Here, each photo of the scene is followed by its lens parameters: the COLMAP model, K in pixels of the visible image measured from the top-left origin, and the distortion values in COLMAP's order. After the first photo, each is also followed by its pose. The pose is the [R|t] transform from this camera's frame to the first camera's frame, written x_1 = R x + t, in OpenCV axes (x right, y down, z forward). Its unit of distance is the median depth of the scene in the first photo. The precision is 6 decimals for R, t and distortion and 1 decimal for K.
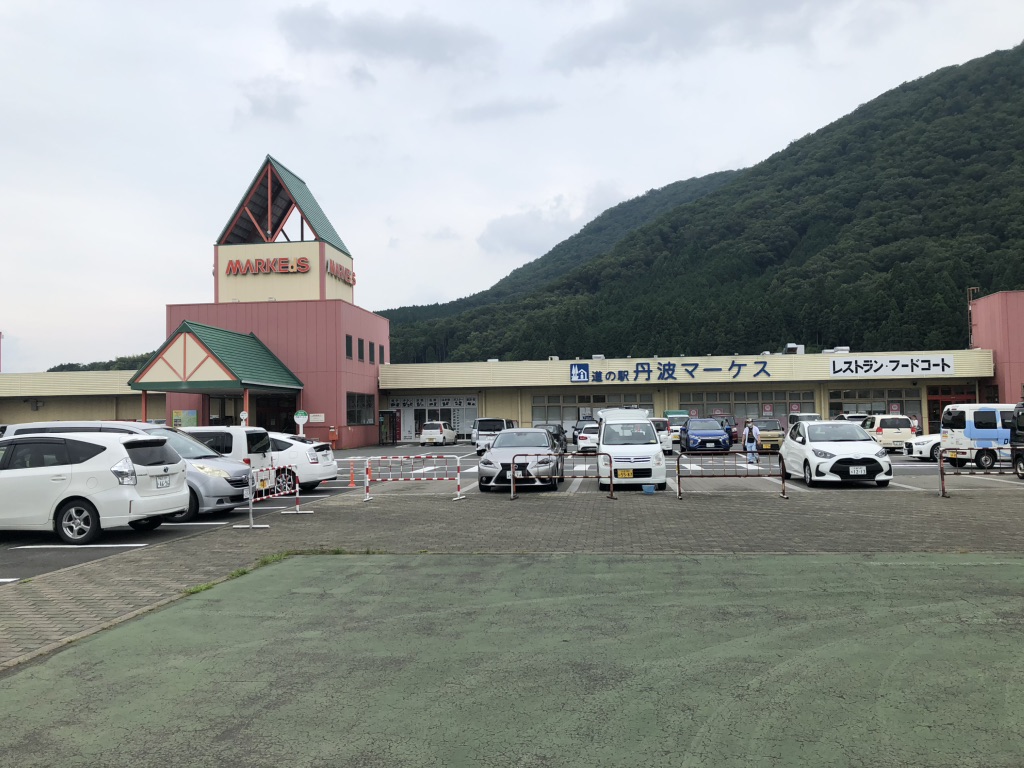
lens RADIAL K [[820.2, 0, 464.3], [0, 820.2, 384.7], [0, 0, 1]] dist [-0.006954, -0.047739]
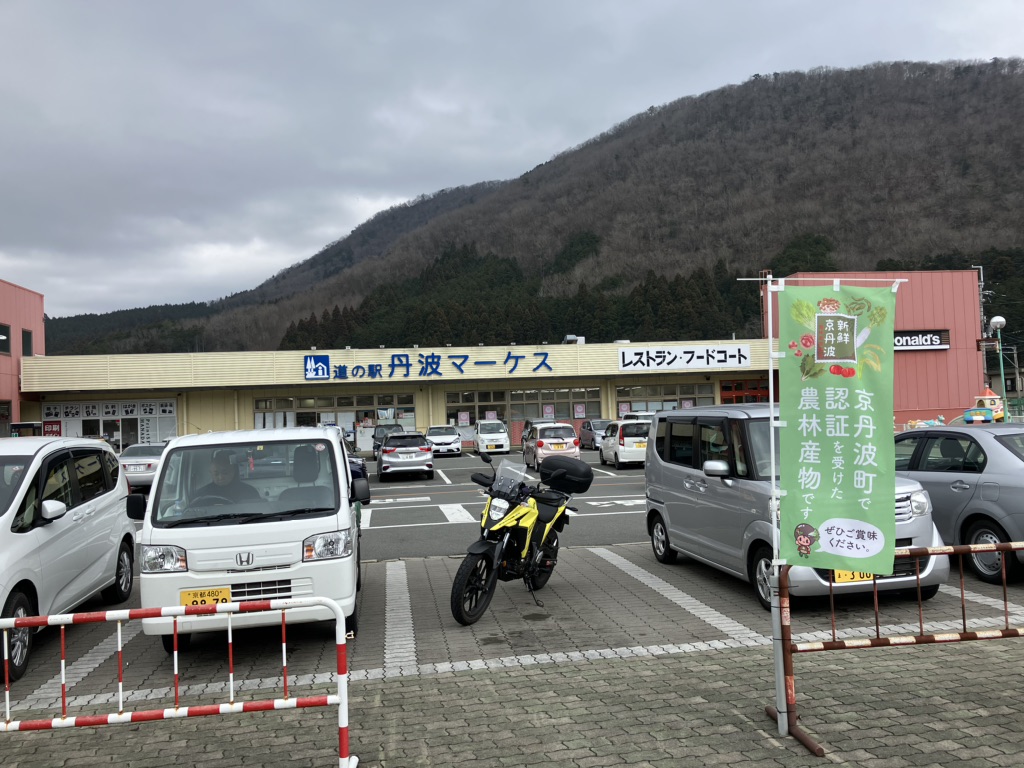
lens RADIAL K [[772.2, 0, 501.3], [0, 772.2, 408.6], [0, 0, 1]] dist [0.127127, -0.002112]
pose [[0.950123, -0.018331, 0.311336, 0.078991], [0.011224, 0.999634, 0.024604, 0.007941], [-0.311673, -0.019882, 0.949981, 0.267066]]
